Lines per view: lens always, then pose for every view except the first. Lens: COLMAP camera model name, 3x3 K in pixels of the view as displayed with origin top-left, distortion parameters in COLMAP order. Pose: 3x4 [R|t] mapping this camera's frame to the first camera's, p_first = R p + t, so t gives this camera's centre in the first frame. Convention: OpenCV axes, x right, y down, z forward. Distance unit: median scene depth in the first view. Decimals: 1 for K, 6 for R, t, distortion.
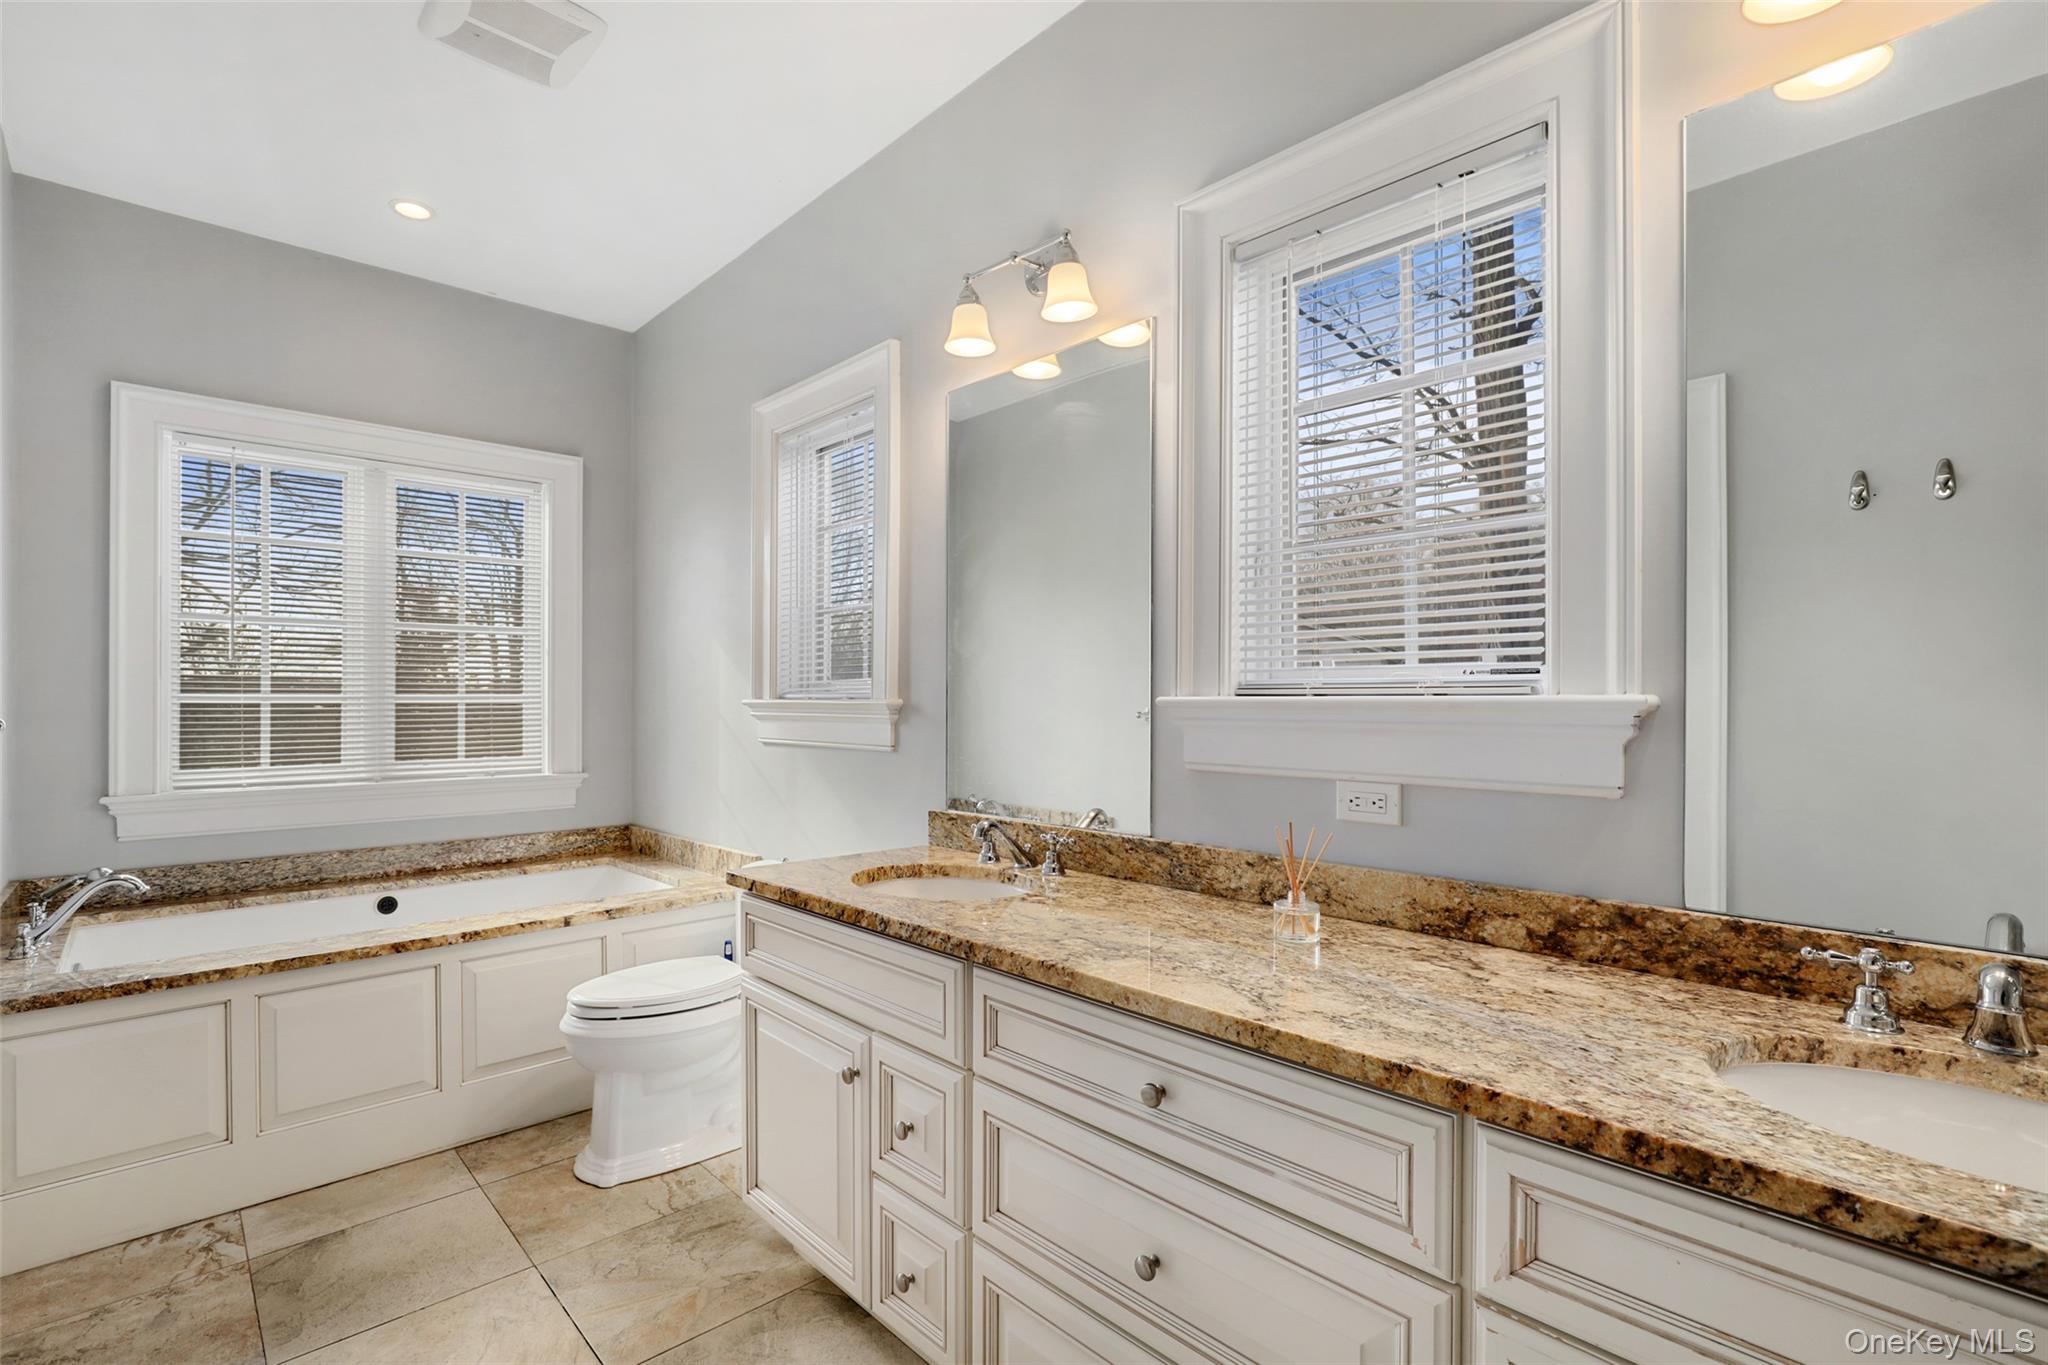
lens RADIAL K [[952.1, 0, 1019.7], [0, 952.1, 700.3], [0, 0, 1]] dist [-0.005049, 0.000936]
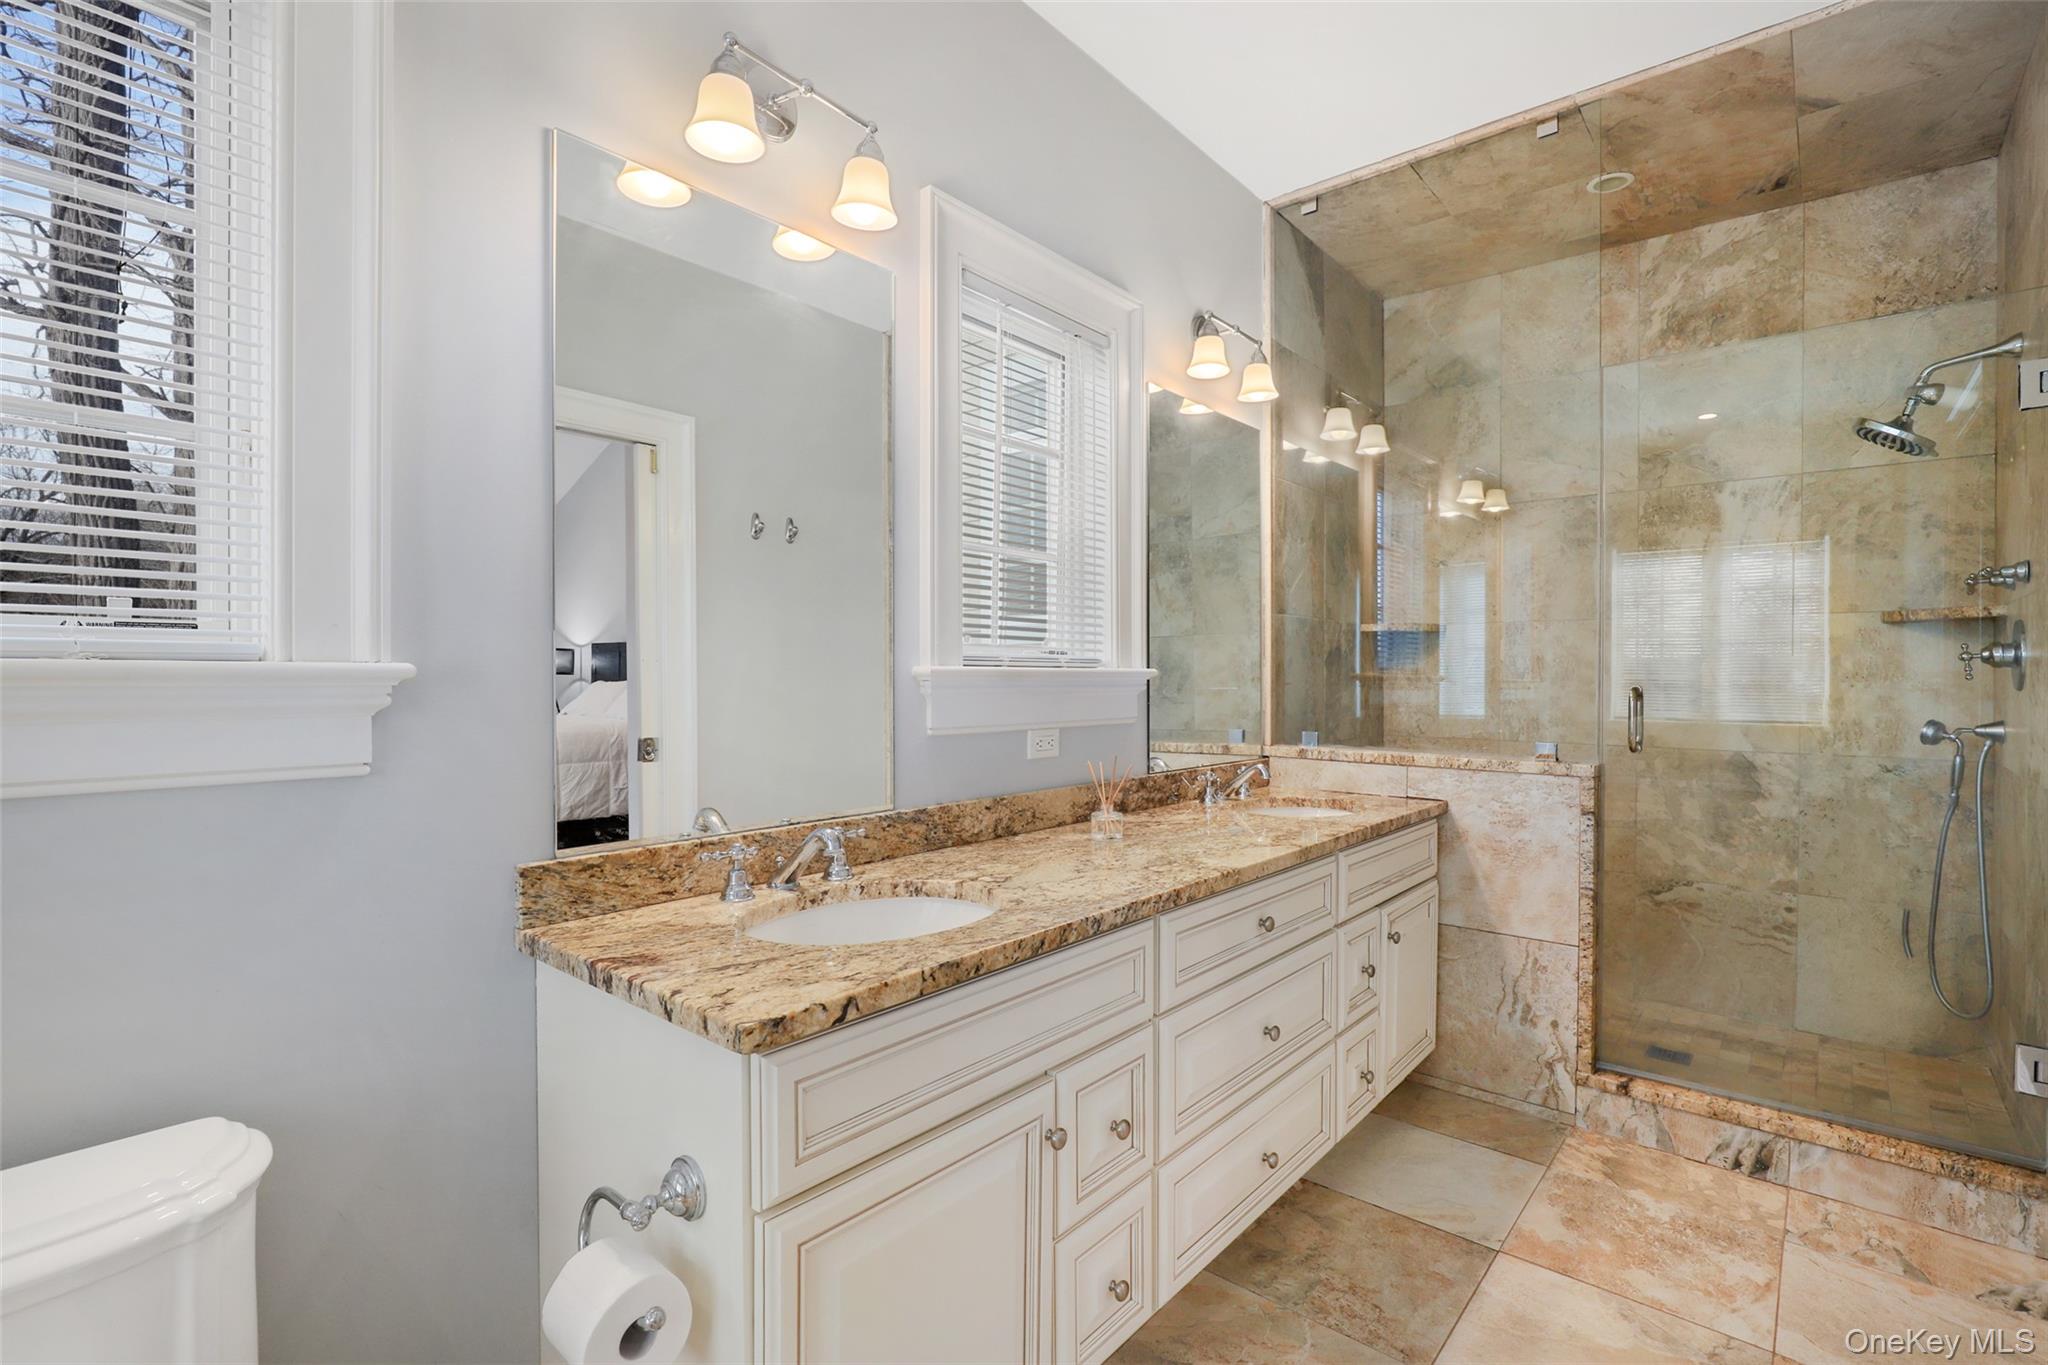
lens RADIAL K [[952.1, 0, 1020.2], [0, 952.1, 668.1], [0, 0, 1]] dist [-0.005049, 0.000936]
pose [[-0.104085, 0.004609, 0.994558, -1.034939], [-0.000606, 0.999989, -0.004697, 0.003442], [-0.994568, -0.001091, -0.104081, 1.189081]]
